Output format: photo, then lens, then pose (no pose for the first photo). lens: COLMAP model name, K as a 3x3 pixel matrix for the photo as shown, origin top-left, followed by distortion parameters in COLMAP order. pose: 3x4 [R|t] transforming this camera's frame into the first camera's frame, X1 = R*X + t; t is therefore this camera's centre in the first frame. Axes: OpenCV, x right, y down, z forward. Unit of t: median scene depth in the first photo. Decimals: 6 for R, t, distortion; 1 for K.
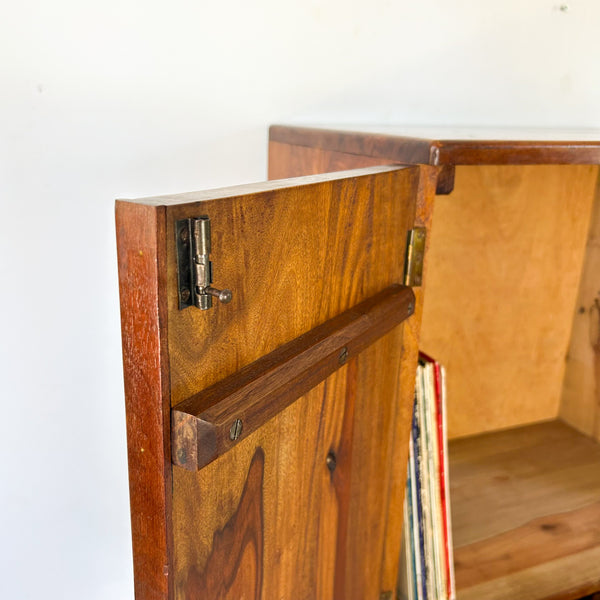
lens RADIAL K [[619.7, 0, 300.6], [0, 619.7, 301.0], [0, 0, 1]] dist [0.014526, -0.039461]
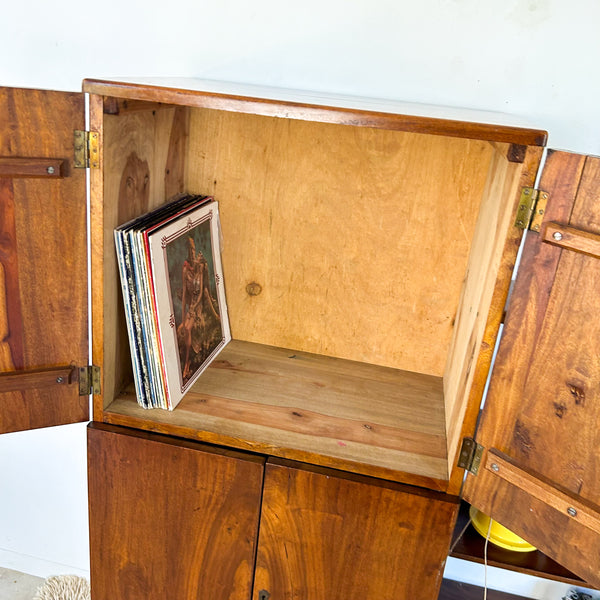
lens RADIAL K [[599.8, 0, 297.9], [0, 599.8, 296.1], [0, 0, 1]] dist [0.061579, -0.092294]
pose [[0.831011, 0.250943, -0.496435, 0.812546], [-0.236897, 0.967138, 0.092323, 0.014943], [0.503290, 0.040882, 0.863150, -0.058494]]
